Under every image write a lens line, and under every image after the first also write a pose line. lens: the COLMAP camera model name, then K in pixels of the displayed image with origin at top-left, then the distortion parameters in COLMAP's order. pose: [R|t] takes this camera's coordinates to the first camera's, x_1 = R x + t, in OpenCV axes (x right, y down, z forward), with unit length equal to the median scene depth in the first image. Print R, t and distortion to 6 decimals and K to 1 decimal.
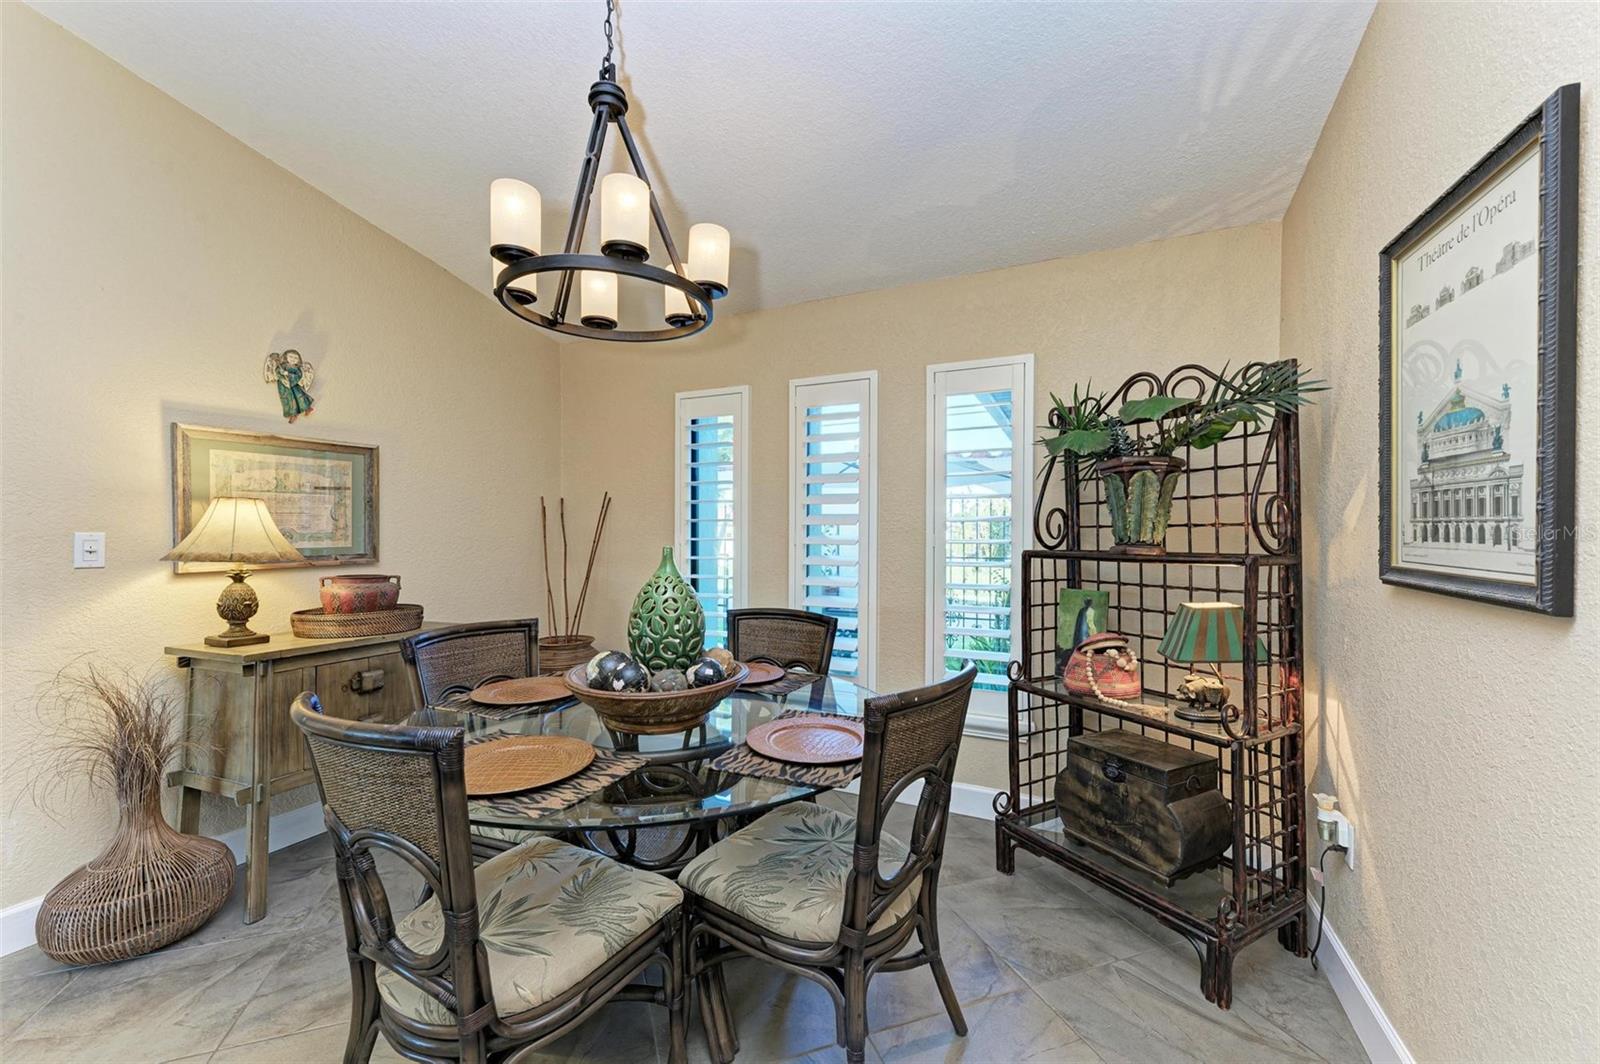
lens RADIAL K [[606.2, 0, 800.0], [0, 606.2, 532.0], [0, 0, 1]] dist [0.020966, -0.007731]
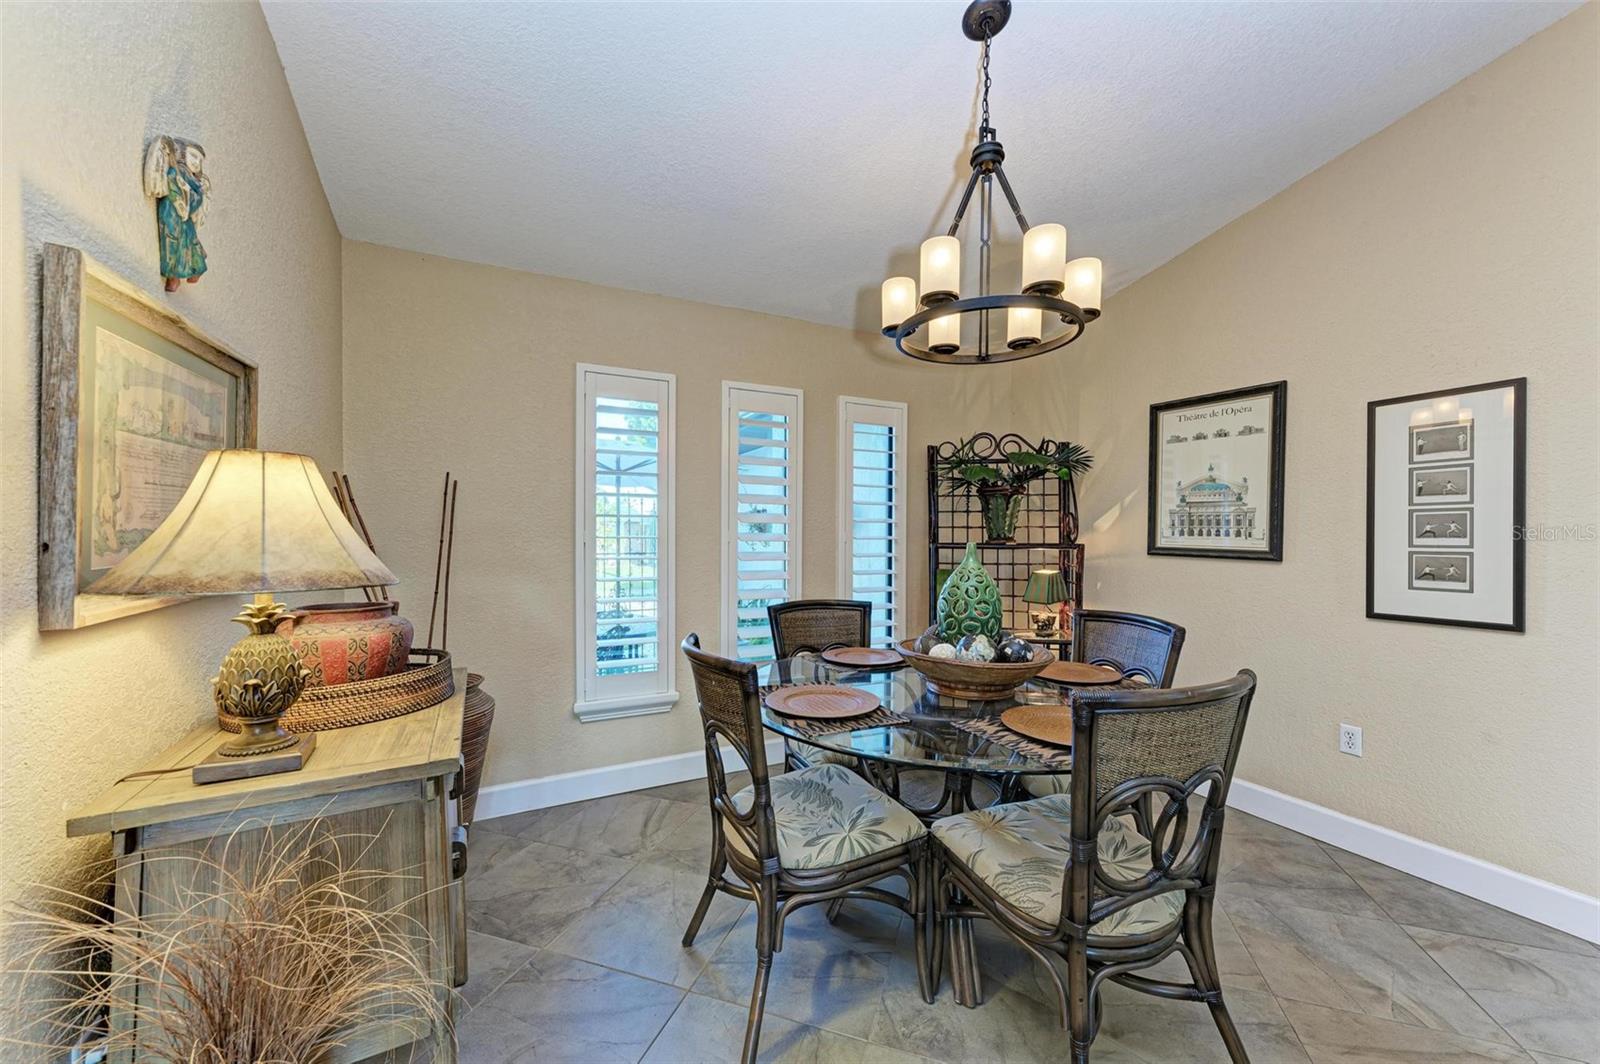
lens RADIAL K [[588.2, 0, 796.1], [0, 588.2, 542.5], [0, 0, 1]] dist [0.000435, 0.000012]
pose [[0.654343, -0.013607, 0.756075, -1.221491], [-0.002689, 0.999790, 0.020320, -0.000583], [-0.756193, -0.015330, 0.654169, 0.458955]]
